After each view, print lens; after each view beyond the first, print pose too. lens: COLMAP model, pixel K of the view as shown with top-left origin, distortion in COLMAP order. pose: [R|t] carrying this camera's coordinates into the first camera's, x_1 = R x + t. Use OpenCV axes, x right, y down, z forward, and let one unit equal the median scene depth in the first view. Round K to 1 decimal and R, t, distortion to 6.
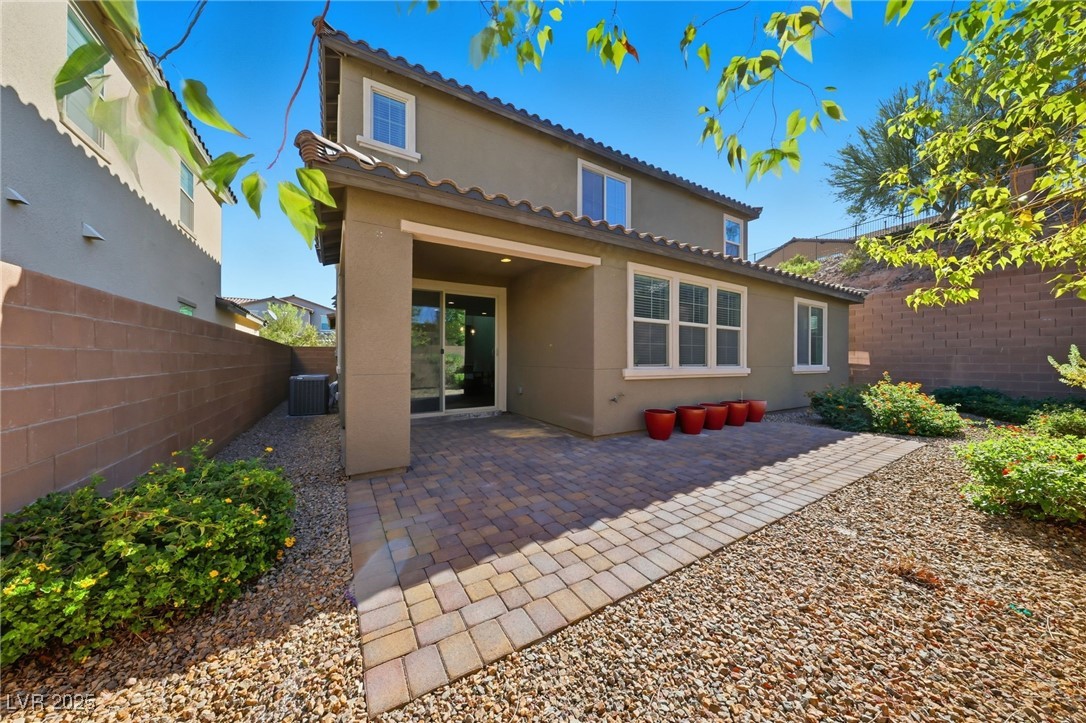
lens RADIAL K [[349.5, 0, 546.8], [0, 349.5, 356.7], [0, 0, 1]] dist [-0.000491, -0.000005]
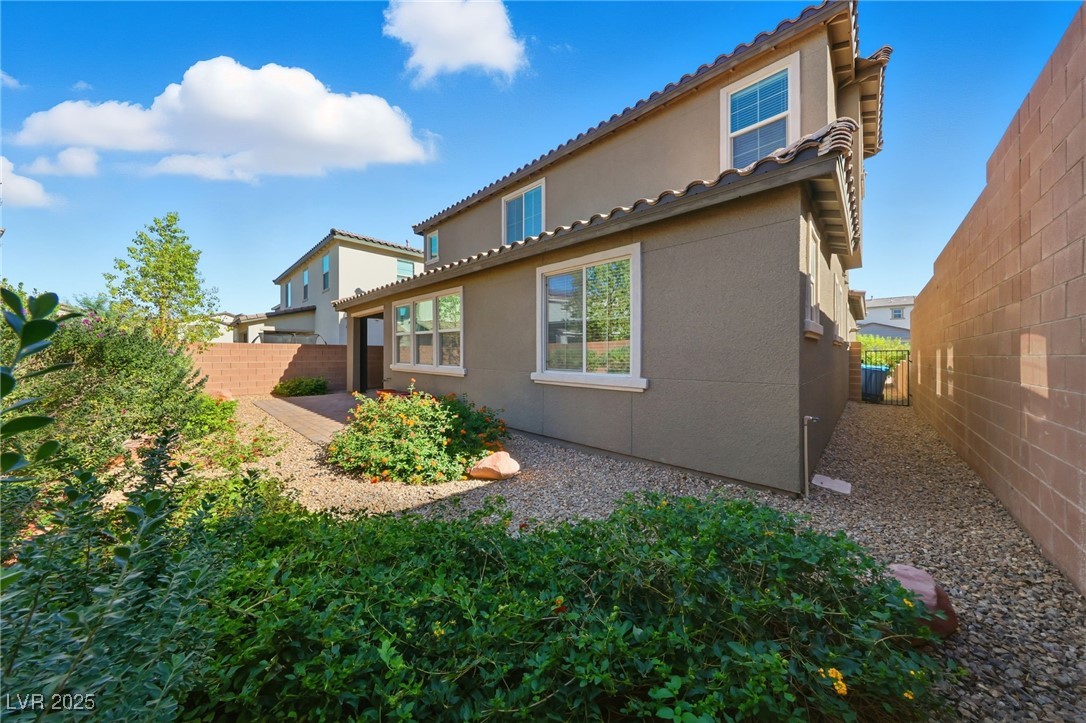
lens RADIAL K [[349.5, 0, 545.7], [0, 349.5, 362.5], [0, 0, 1]] dist [-0.000491, -0.000005]
pose [[0.266337, -0.003995, -0.963872, 1.203838], [-0.002432, 0.999985, -0.004817, 0.009390], [0.963877, 0.003627, 0.266323, 0.763306]]
